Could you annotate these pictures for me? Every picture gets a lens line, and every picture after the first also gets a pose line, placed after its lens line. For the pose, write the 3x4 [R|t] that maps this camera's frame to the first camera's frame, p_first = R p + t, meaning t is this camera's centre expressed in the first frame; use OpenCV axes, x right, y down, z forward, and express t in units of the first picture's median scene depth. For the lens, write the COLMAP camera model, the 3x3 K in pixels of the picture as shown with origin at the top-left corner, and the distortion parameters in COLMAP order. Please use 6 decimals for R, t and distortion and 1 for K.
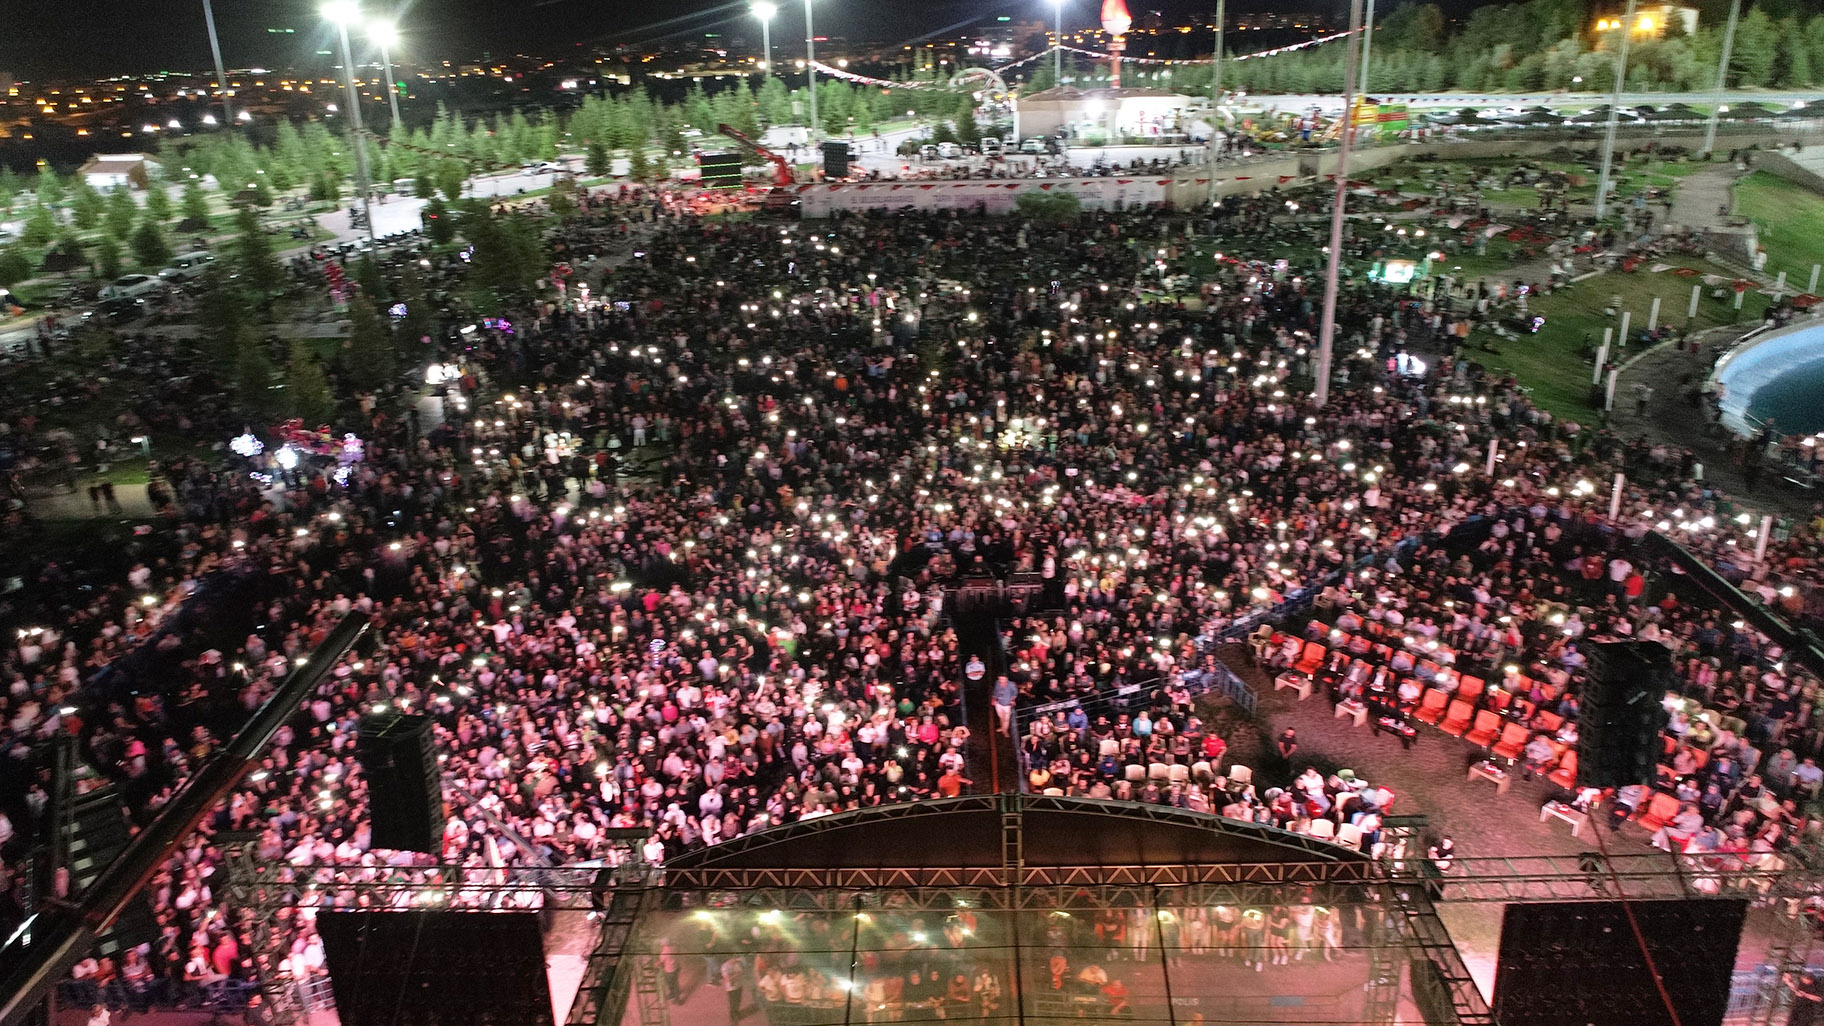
lens RADIAL K [[1237.3, 0, 912.0], [0, 1237.3, 513.0], [0, 0, 1]] dist [-0.013586, 0.001496]
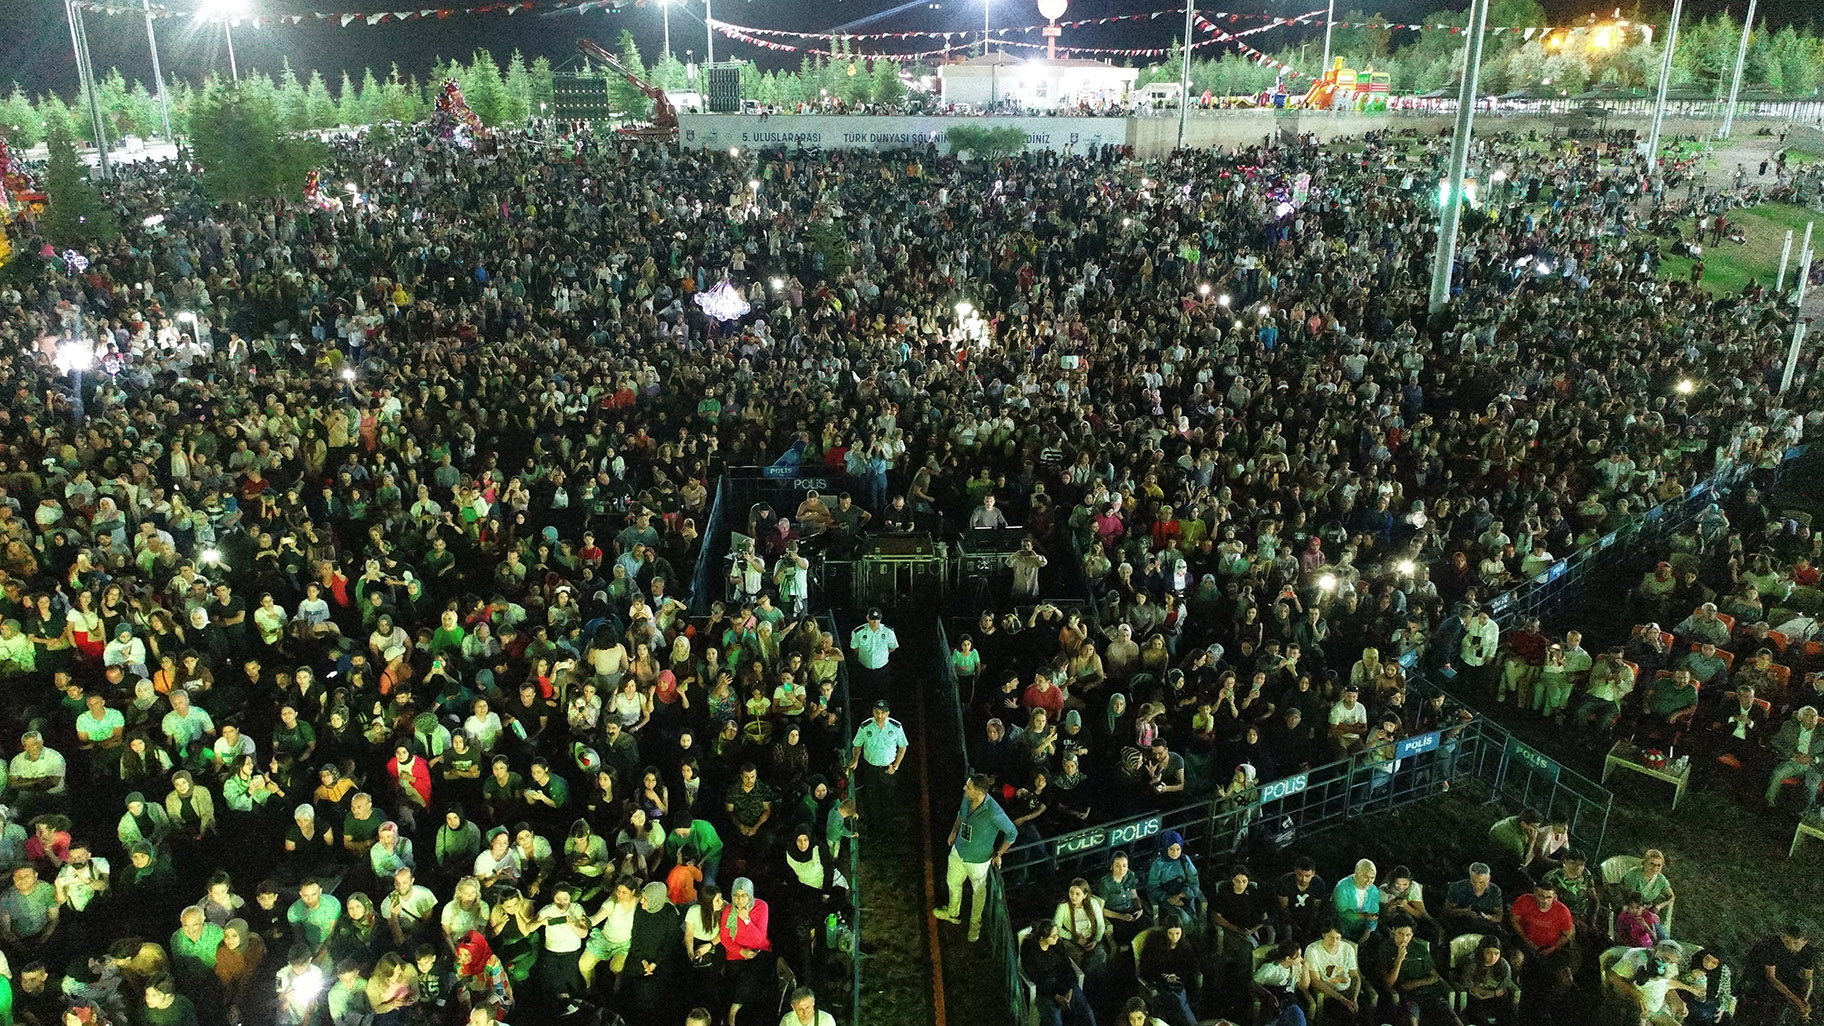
lens RADIAL K [[1237.3, 0, 912.0], [0, 1237.3, 513.0], [0, 0, 1]] dist [-0.013586, 0.001496]
pose [[0.997601, 0.013140, 0.067966, 0.010782], [-0.010359, 0.999101, -0.041106, 0.024431], [-0.068445, 0.040304, 0.996840, 0.203719]]
